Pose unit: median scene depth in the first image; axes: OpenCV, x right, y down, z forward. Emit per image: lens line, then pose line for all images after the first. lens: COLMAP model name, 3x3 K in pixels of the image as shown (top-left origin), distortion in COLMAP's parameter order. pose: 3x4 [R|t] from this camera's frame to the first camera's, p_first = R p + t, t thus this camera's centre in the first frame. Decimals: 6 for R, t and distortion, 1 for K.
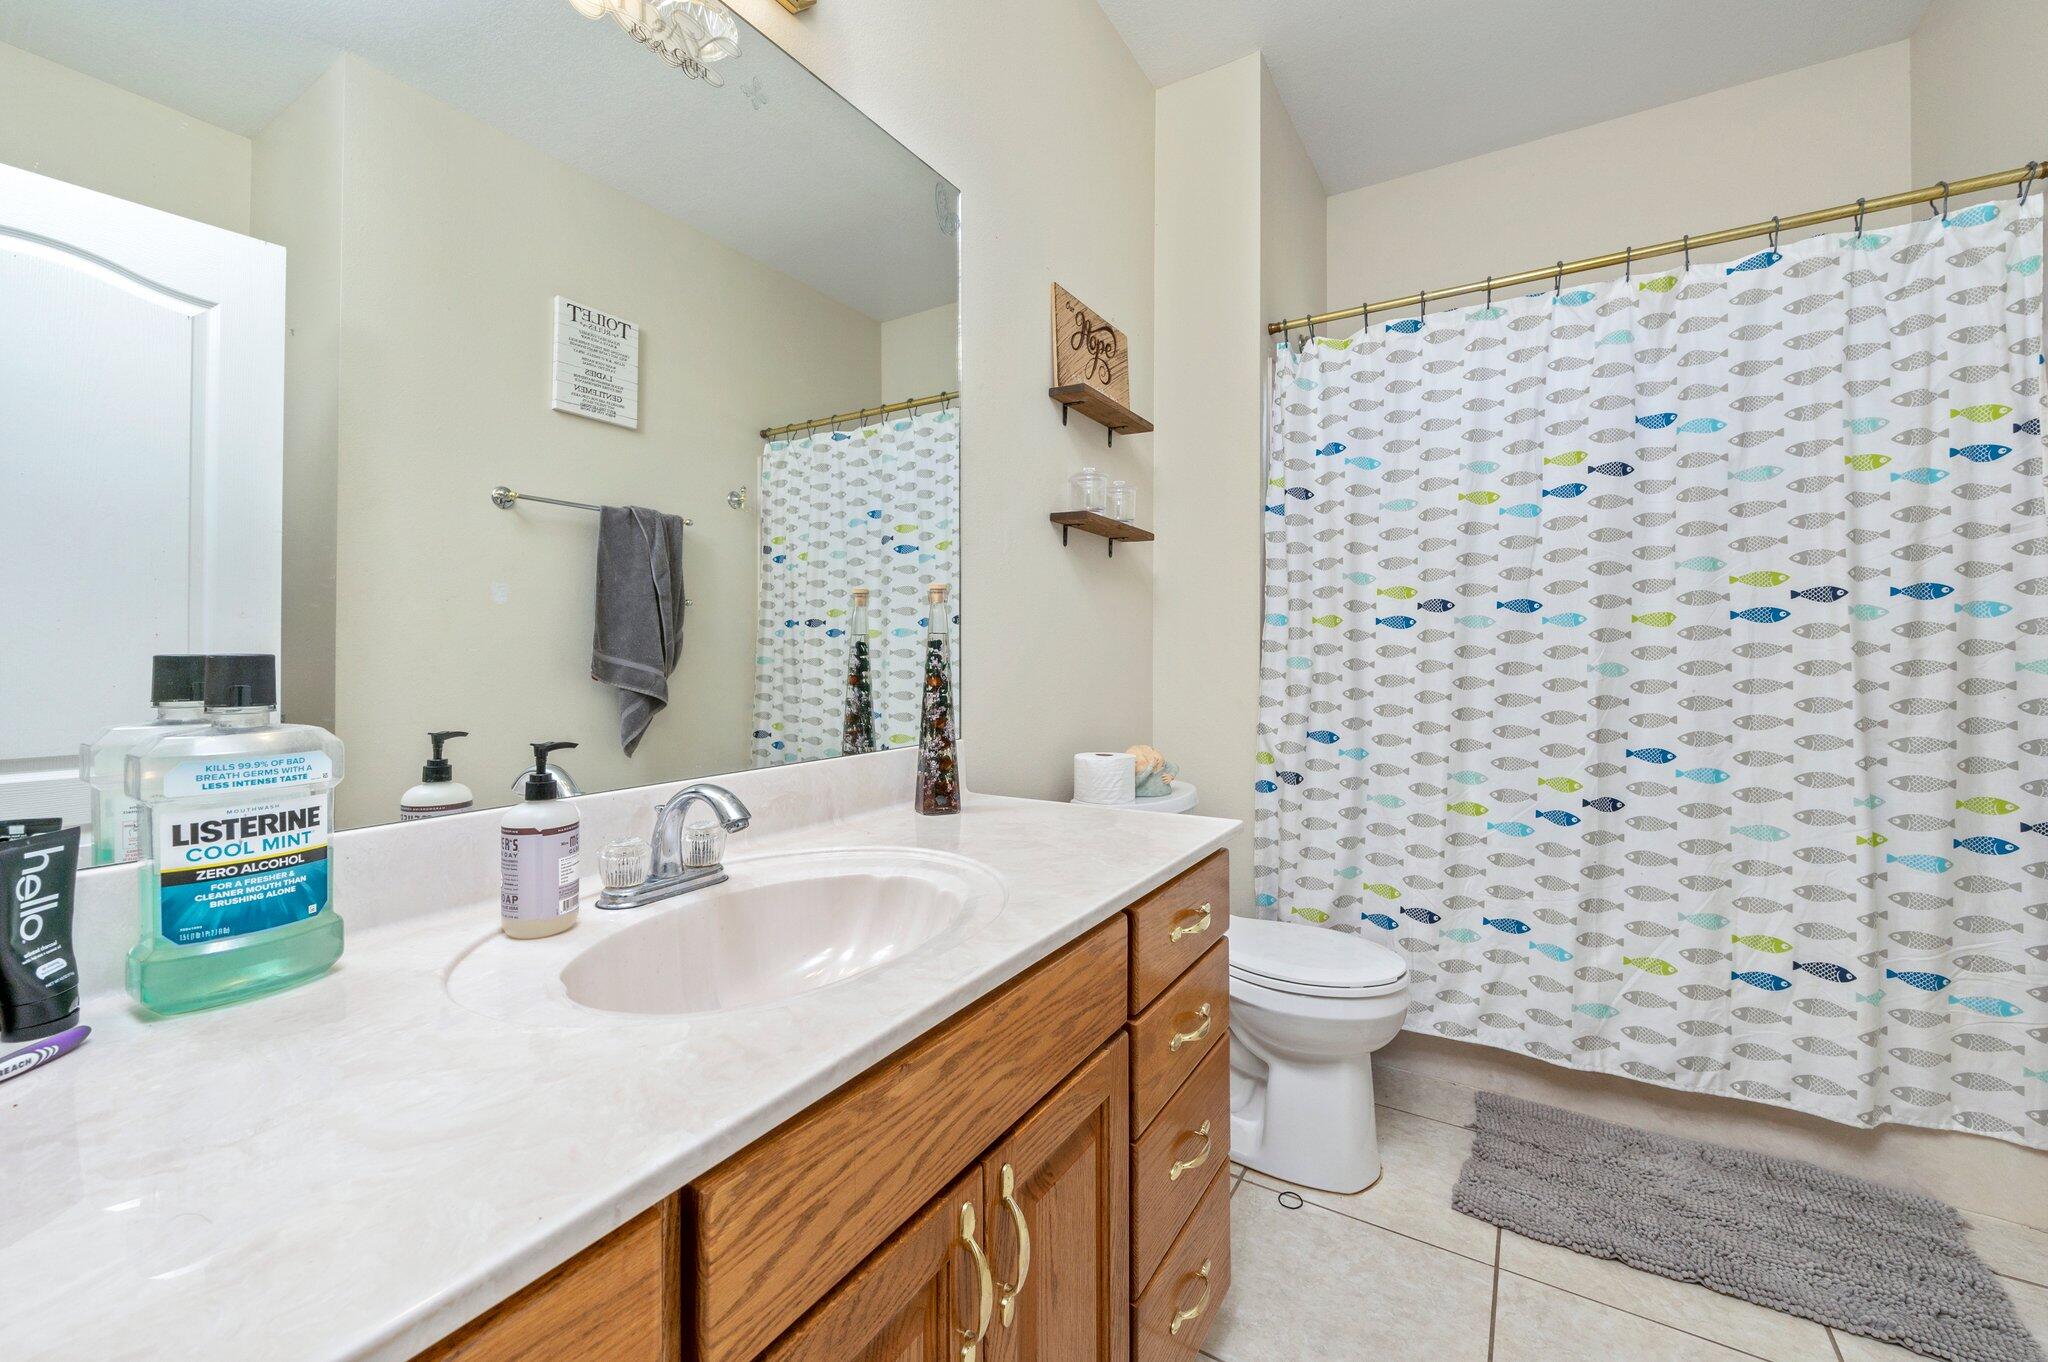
lens RADIAL K [[839.3, 0, 1016.4], [0, 839.3, 661.4], [0, 0, 1]] dist [-0.004022, 0.000056]
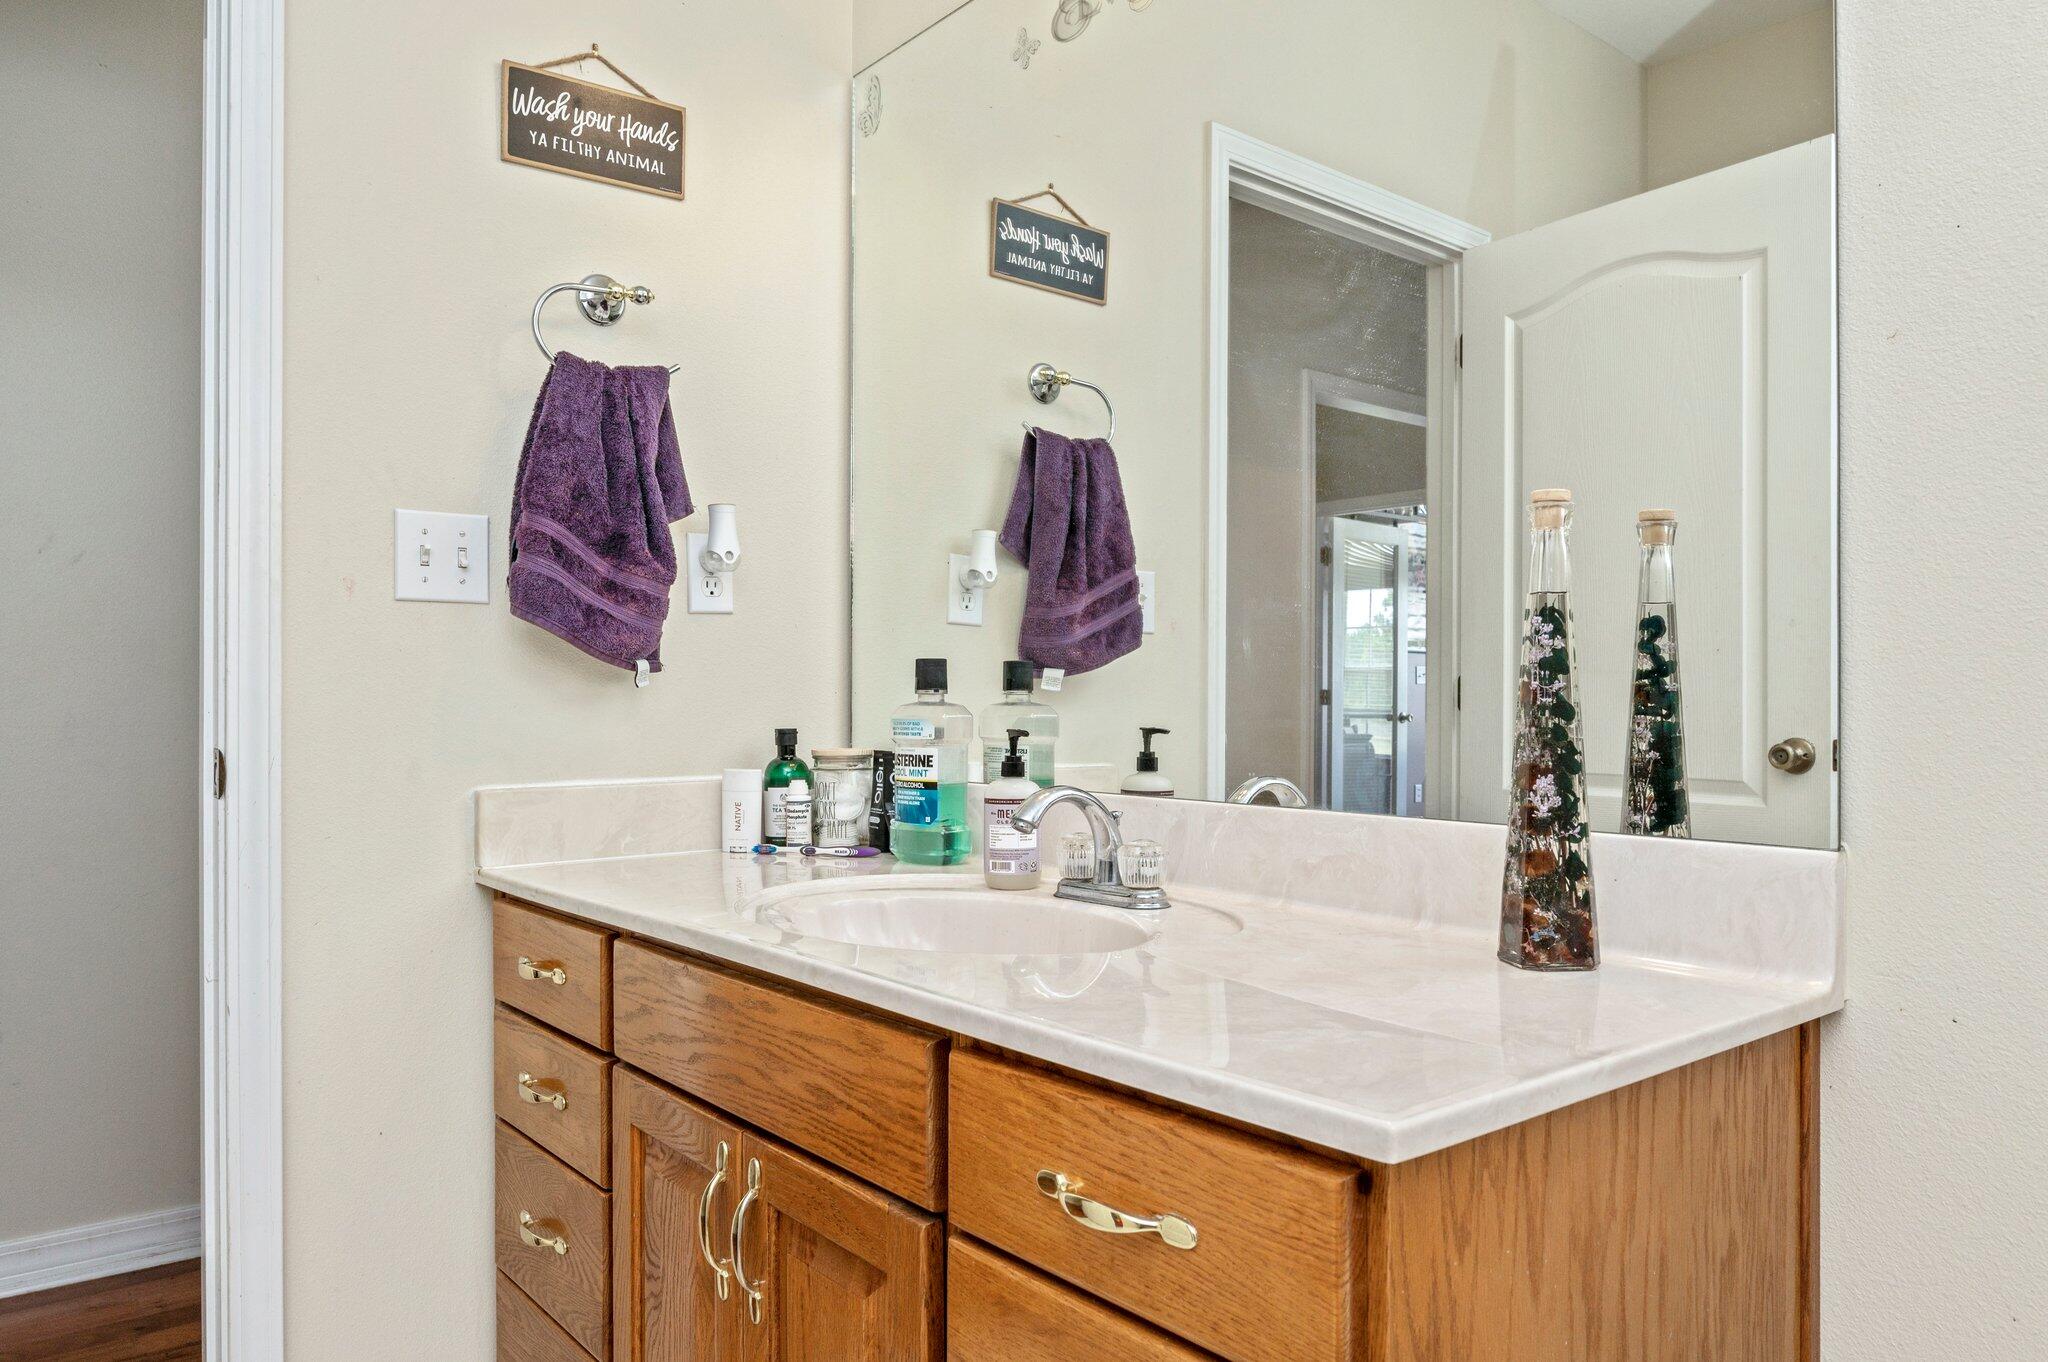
lens RADIAL K [[1393.9, 0, 1022.0], [0, 1393.9, 691.2], [0, 0, 1]] dist [-0.006048, -0.000251]
pose [[-0.332050, -0.005767, -0.943244, 1.140410], [-0.009288, 0.999953, -0.002844, 0.042490], [0.943216, 0.007816, -0.332088, 1.465239]]
